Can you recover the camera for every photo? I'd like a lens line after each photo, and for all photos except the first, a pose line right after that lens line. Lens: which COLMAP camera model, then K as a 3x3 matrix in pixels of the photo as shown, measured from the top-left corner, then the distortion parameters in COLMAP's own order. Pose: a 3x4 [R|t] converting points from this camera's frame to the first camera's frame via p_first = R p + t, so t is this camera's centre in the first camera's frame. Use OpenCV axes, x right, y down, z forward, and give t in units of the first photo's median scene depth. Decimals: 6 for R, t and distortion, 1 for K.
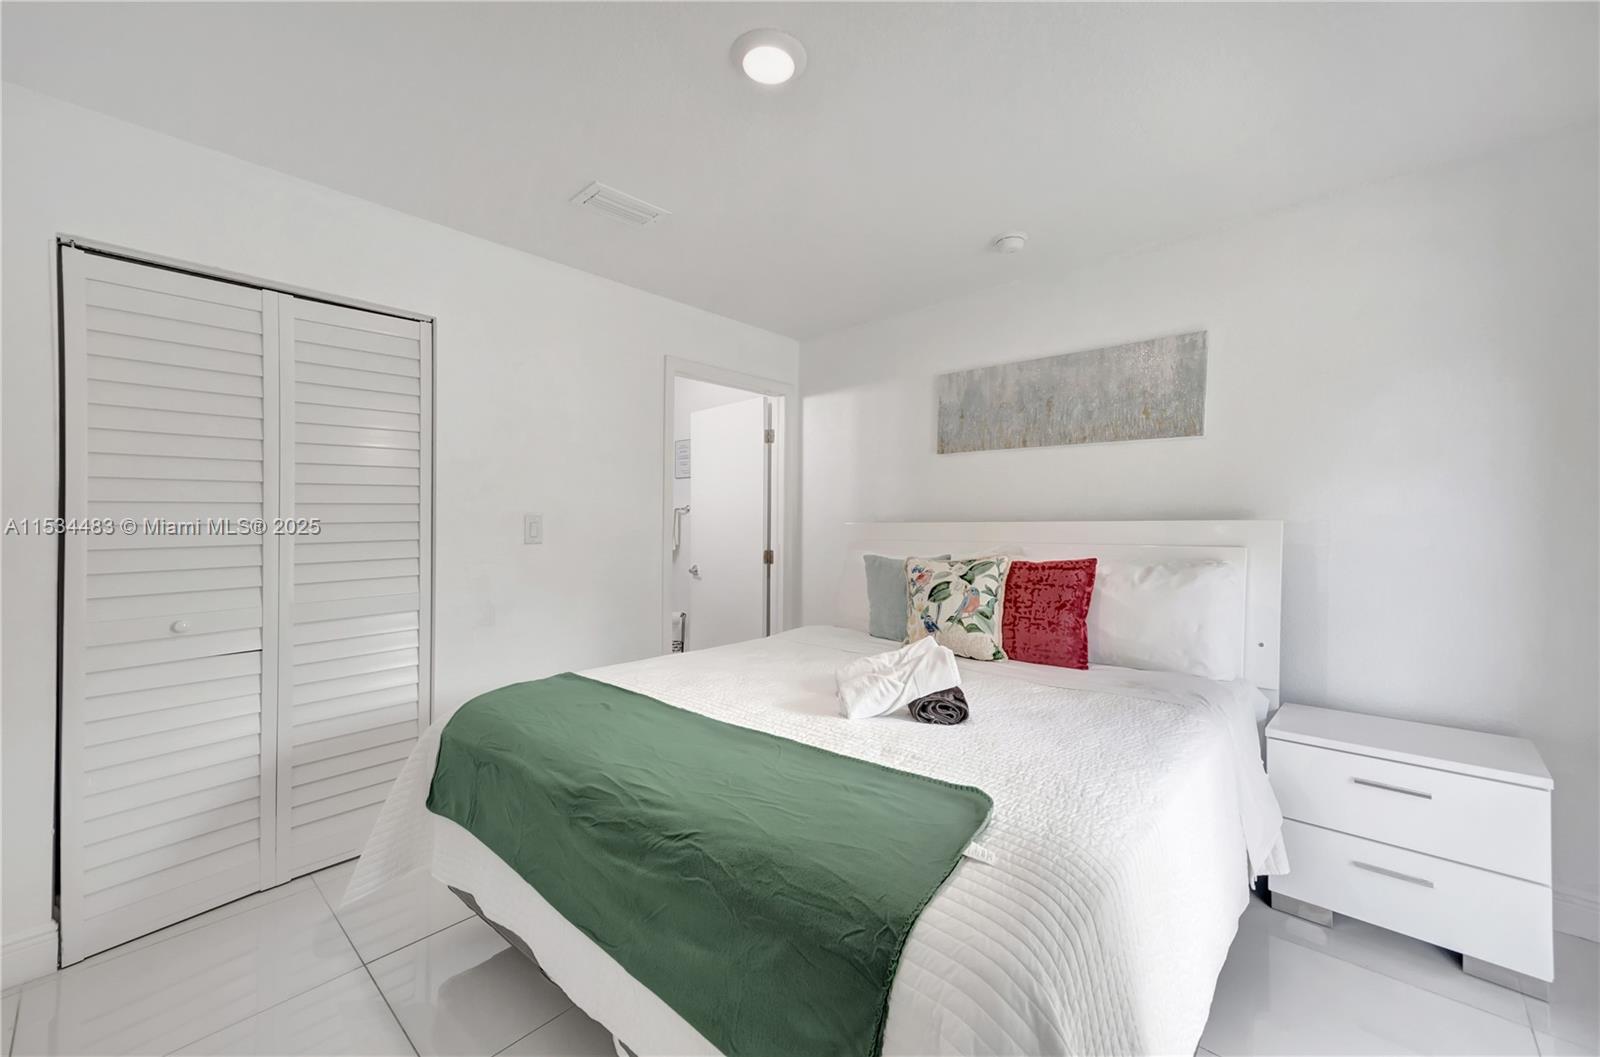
lens RADIAL K [[616.8, 0, 800.0], [0, 616.8, 528.5], [0, 0, 1]] dist [0.001054, 0.000028]
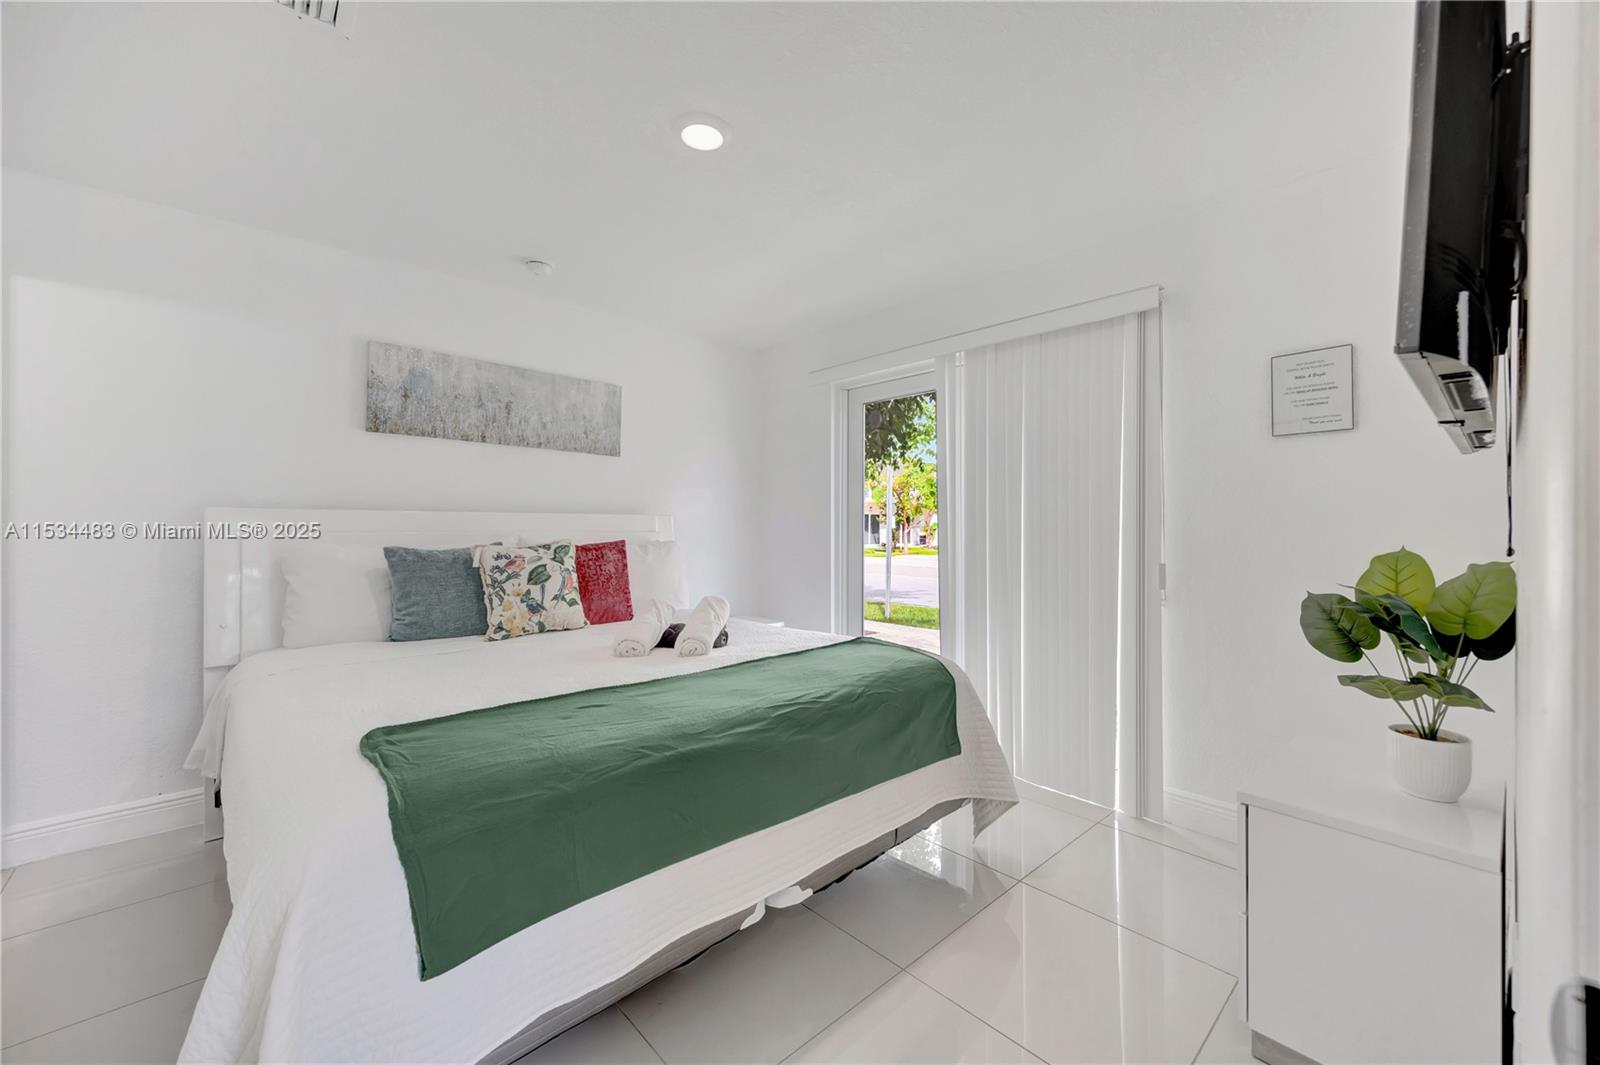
lens RADIAL K [[636.9, 0, 800.0], [0, 636.9, 532.5], [0, 0, 1]] dist [-0.000470, 0.000034]
pose [[0.102856, 0.000145, 0.994696, -0.747660], [0.004479, 0.999990, -0.000609, 0.028982], [-0.994686, 0.004518, 0.102854, 0.392423]]
